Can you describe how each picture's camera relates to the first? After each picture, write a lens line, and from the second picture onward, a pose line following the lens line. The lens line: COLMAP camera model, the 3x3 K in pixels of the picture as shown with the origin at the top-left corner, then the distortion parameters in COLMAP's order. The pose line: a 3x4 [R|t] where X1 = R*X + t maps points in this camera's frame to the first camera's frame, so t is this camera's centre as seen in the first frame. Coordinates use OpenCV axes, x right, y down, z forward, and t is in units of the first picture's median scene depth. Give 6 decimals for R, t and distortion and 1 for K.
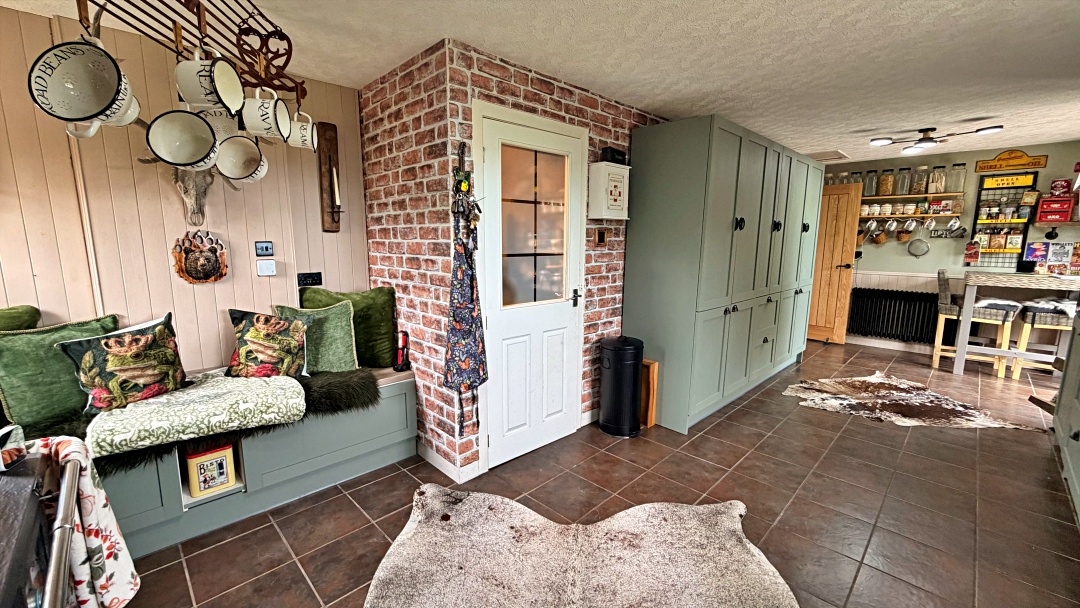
lens RADIAL K [[430.8, 0, 534.2], [0, 430.8, 304.7], [0, 0, 1]] dist [0.002546, -0.000657]
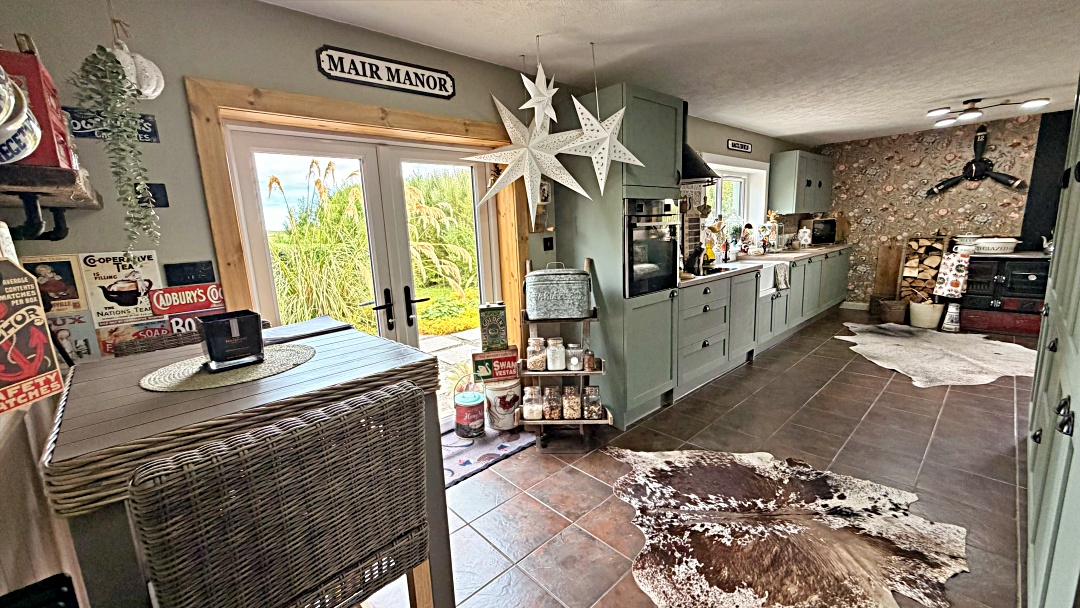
lens RADIAL K [[430.8, 0, 534.5], [0, 430.8, 305.1], [0, 0, 1]] dist [0.002546, -0.000657]
pose [[-0.998795, 0.035228, 0.034164, 1.060511], [0.044483, 0.943932, 0.327130, -0.214594], [-0.020724, 0.328255, -0.944362, 1.423935]]
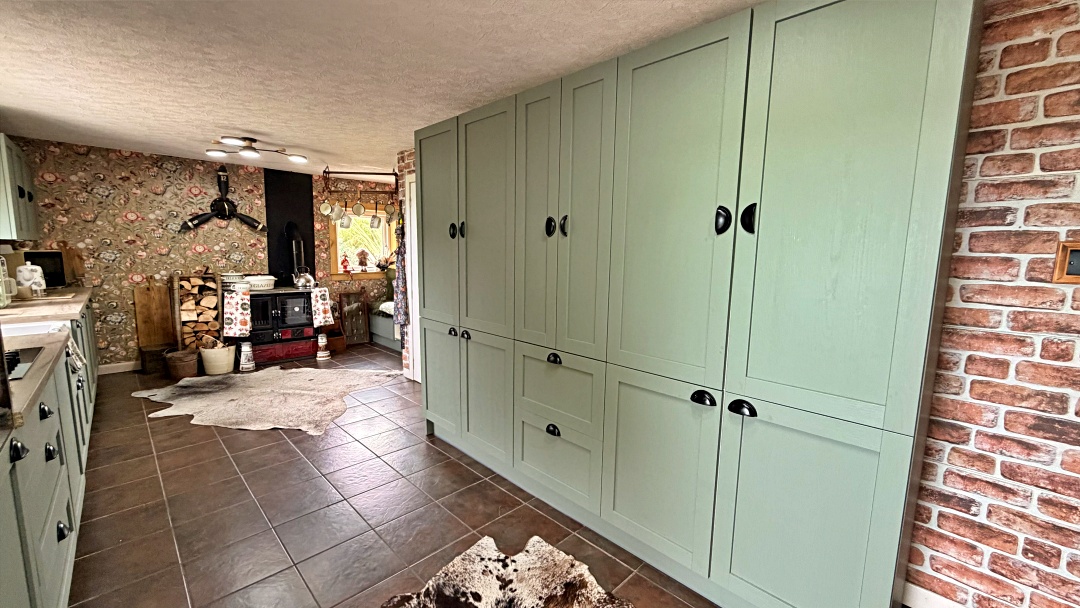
lens RADIAL K [[430.8, 0, 540.7], [0, 430.8, 304.9], [0, 0, 1]] dist [0.002546, -0.000657]
pose [[0.012393, 0.123924, -0.992214, 1.104563], [-0.168111, 0.978424, 0.120102, -0.145726], [0.985690, 0.165314, 0.032959, 0.967956]]
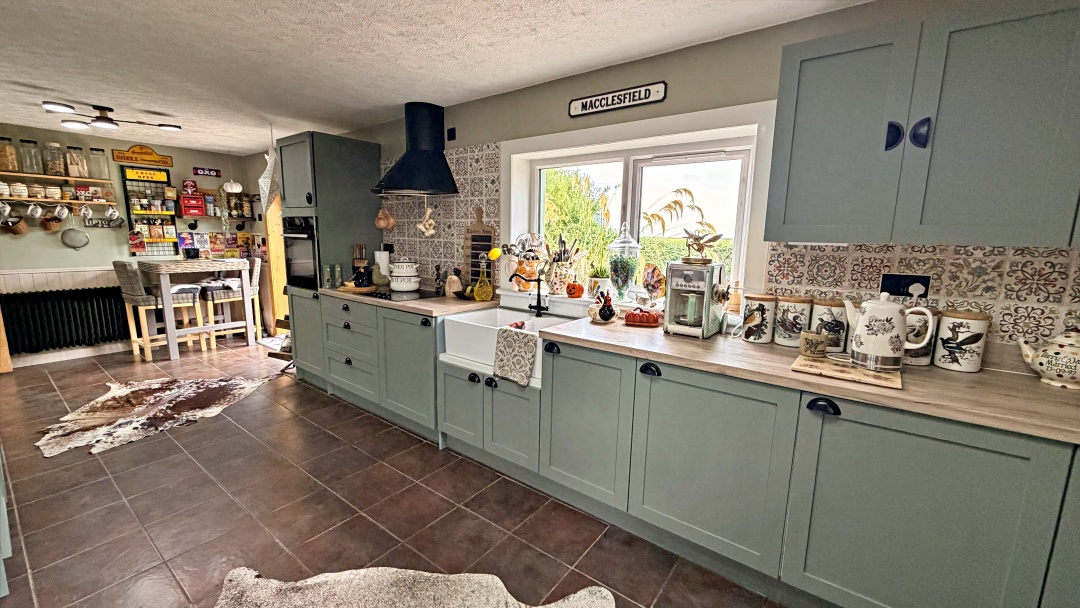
lens RADIAL K [[430.8, 0, 539.7], [0, 430.8, 305.2], [0, 0, 1]] dist [0.002546, -0.000657]
pose [[-0.154005, -0.168243, 0.973641, -0.178591], [0.136433, 0.972337, 0.189597, -0.051876], [-0.978605, 0.162036, -0.126791, 0.289575]]
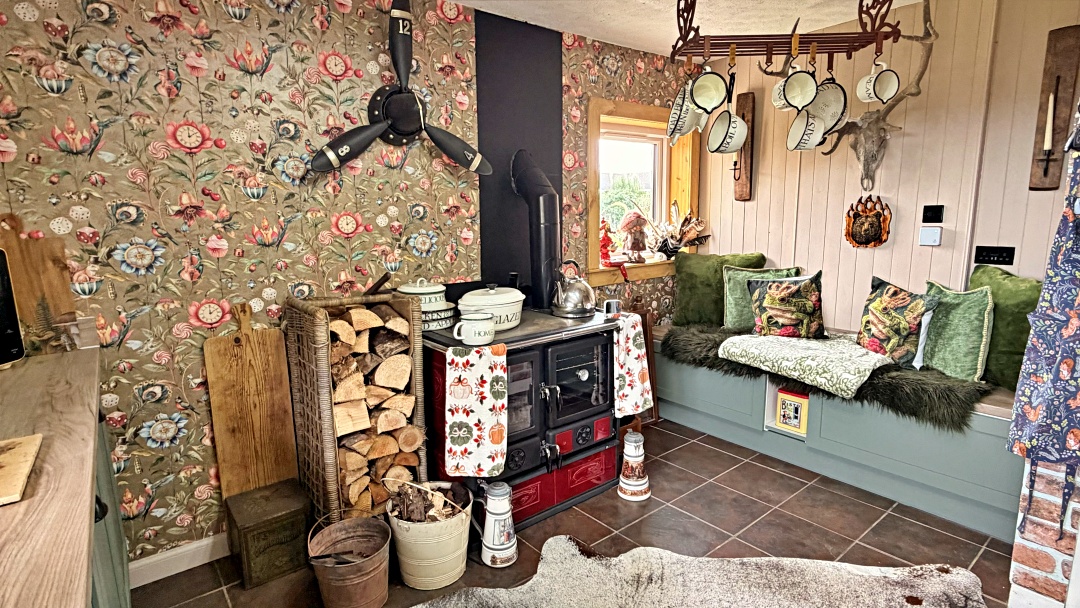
lens RADIAL K [[546.8, 0, 545.6], [0, 546.8, 307.0], [0, 0, 1]] dist [-0.002273, 0.002539]
pose [[-0.091447, 0.169975, -0.981196, 0.367536], [-0.131980, 0.974564, 0.181126, -0.030058], [0.987025, 0.146062, -0.066687, 0.230016]]
